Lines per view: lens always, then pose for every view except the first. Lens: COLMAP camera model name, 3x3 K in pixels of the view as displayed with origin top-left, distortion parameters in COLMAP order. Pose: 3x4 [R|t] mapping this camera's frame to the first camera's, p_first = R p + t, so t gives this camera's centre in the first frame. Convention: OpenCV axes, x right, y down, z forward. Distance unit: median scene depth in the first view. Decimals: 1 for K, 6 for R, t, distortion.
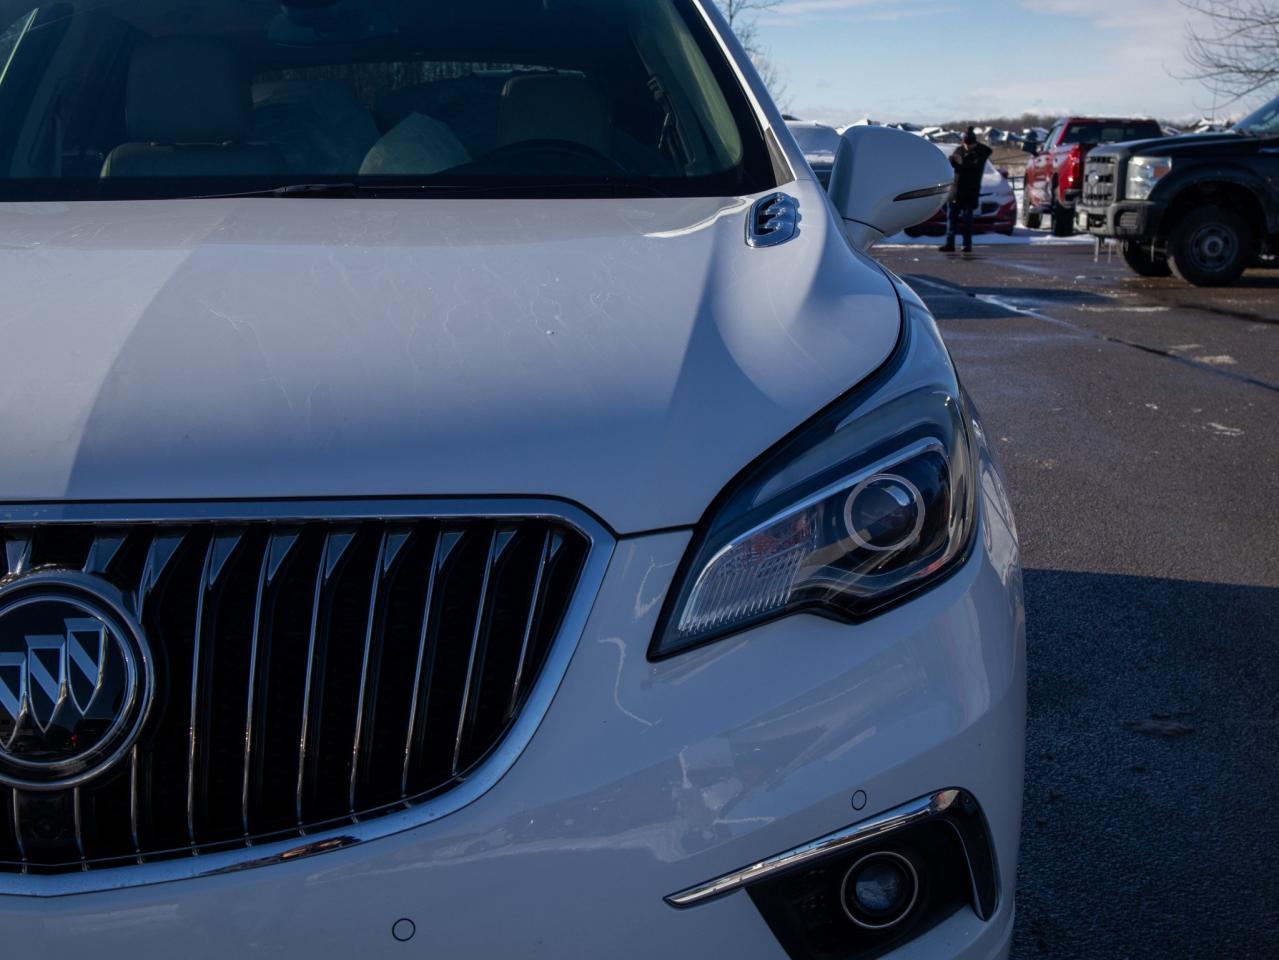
lens RADIAL K [[1882.9, 0, 639.5], [0, 1882.9, 480.0], [0, 0, 1]] dist [0.044221, 0.010985]
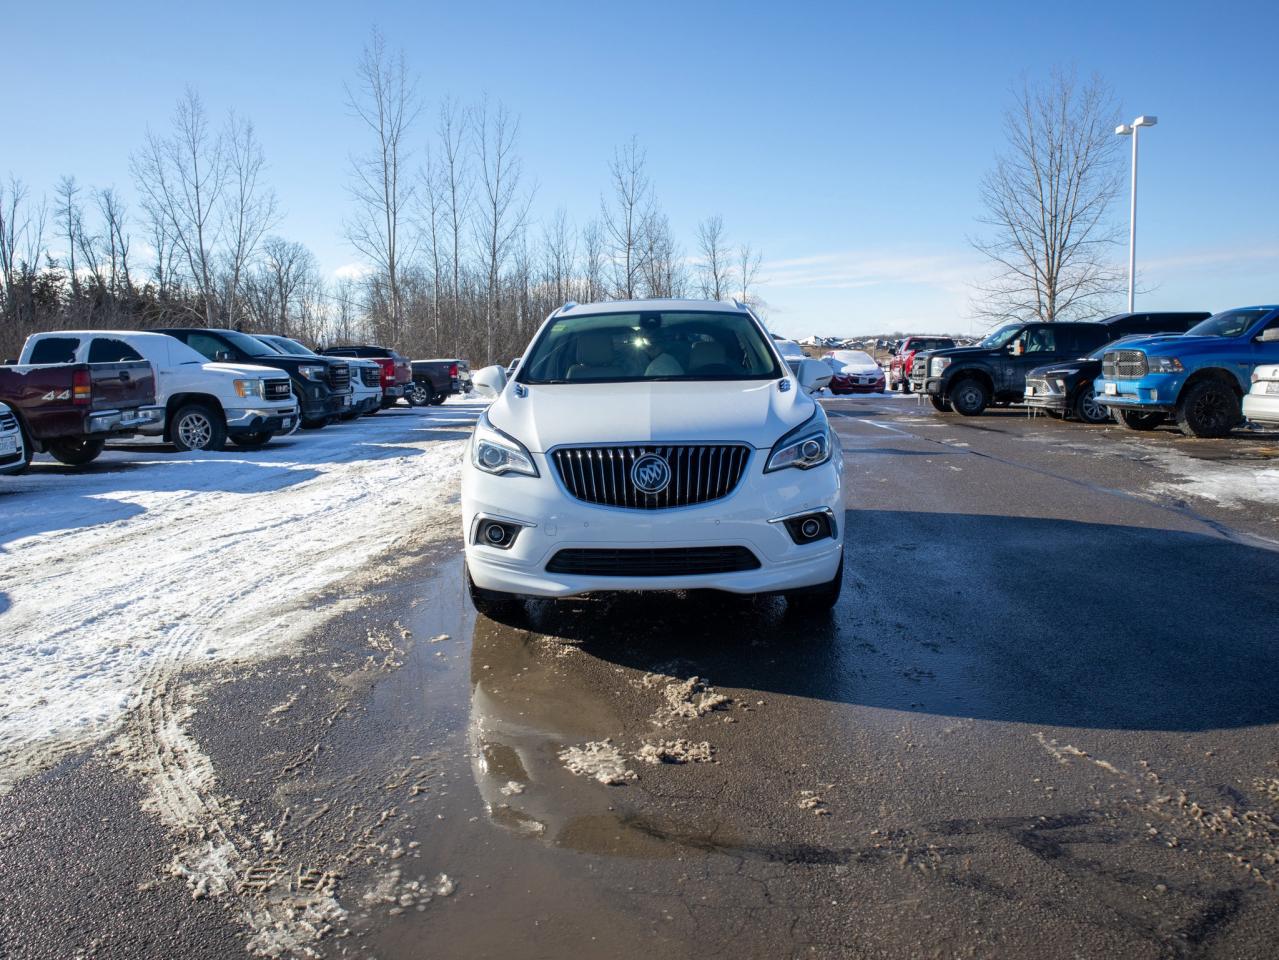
lens RADIAL K [[984.4, 0, 639.5], [0, 984.4, 480.0], [0, 0, 1]] dist [-0.128366, 0.090861]
pose [[0.998237, -0.007210, -0.058918, -0.021167], [0.004601, 0.999007, -0.044311, 0.028431], [0.059179, 0.043962, 0.997279, -0.201877]]
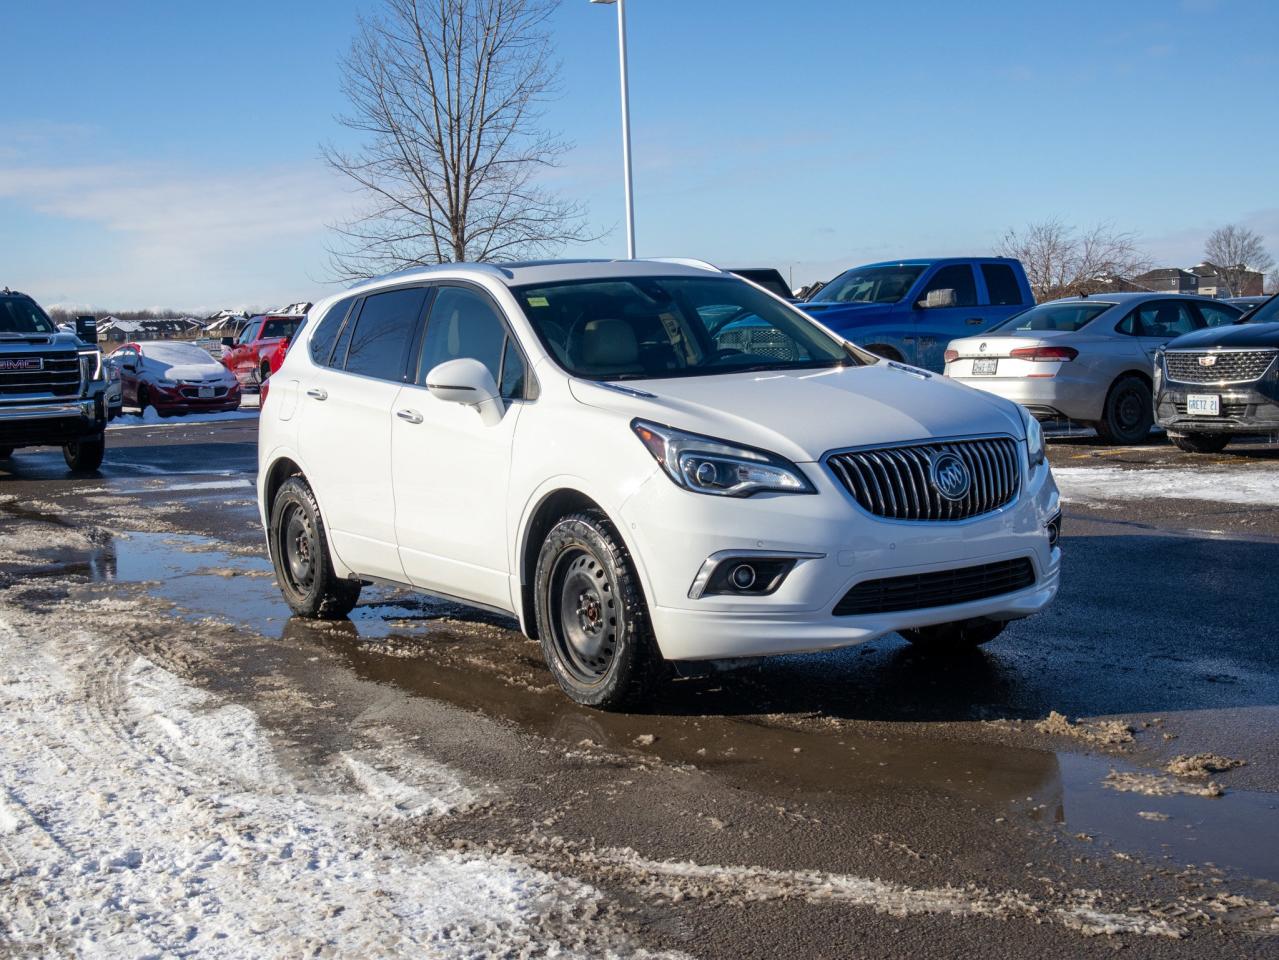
lens RADIAL K [[1730.0, 0, 639.5], [0, 1730.0, 480.0], [0, 0, 1]] dist [-0.003401, 0.020759]
pose [[0.865753, -0.075748, 0.494707, -0.331576], [0.120588, 0.990930, -0.059305, 0.030259], [-0.485727, 0.110999, 0.867034, -0.238155]]
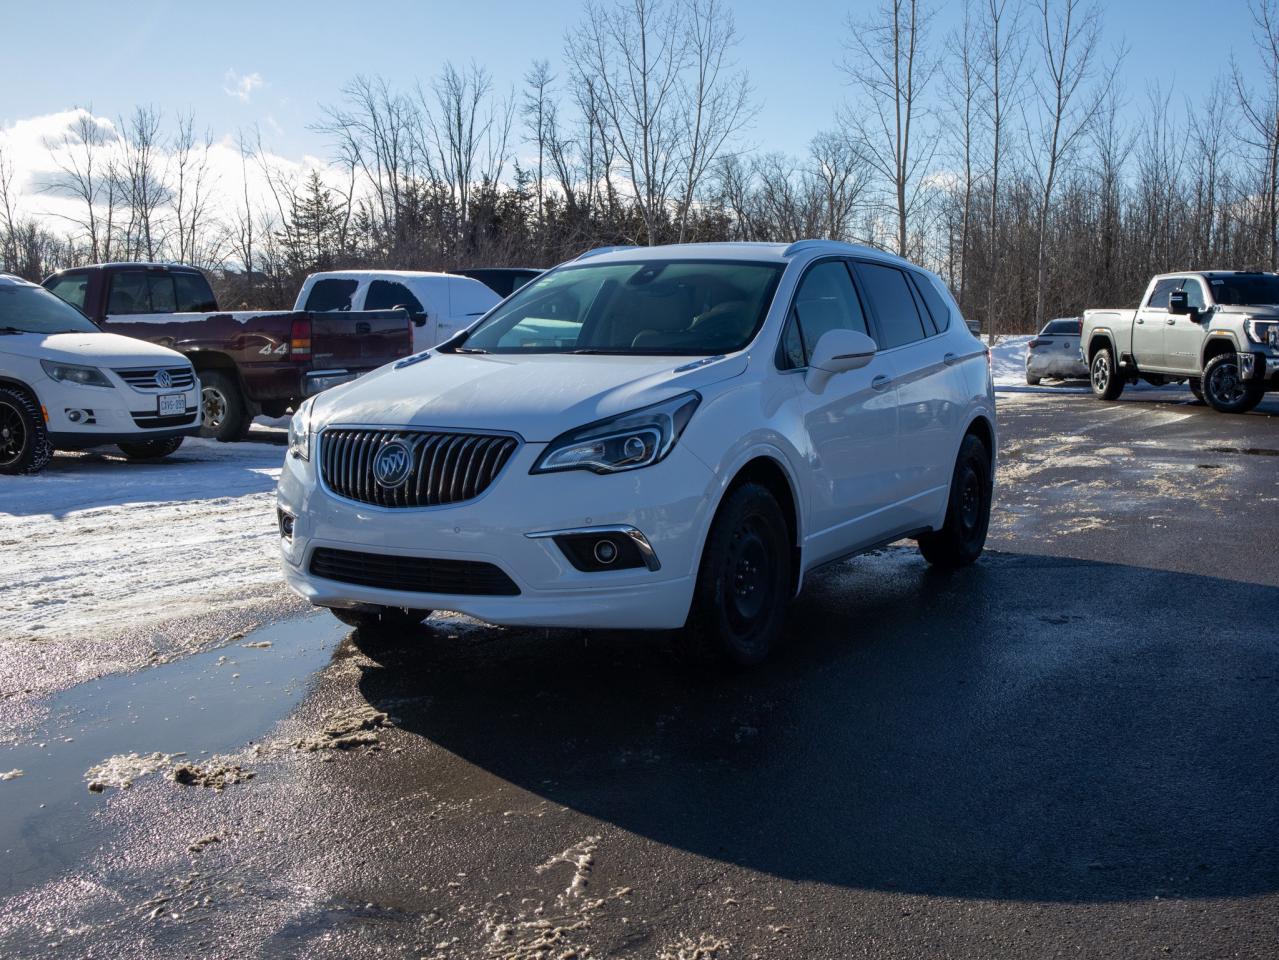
lens RADIAL K [[1477.0, 0, 659.3], [0, 1477.0, 475.3], [0, 0, 1]] dist [-0.001612, -0.000426]
pose [[0.863388, 0.056857, -0.501326, 0.222908], [-0.088668, 0.995265, -0.039829, 0.024617], [0.496688, 0.078839, 0.864341, -0.189503]]
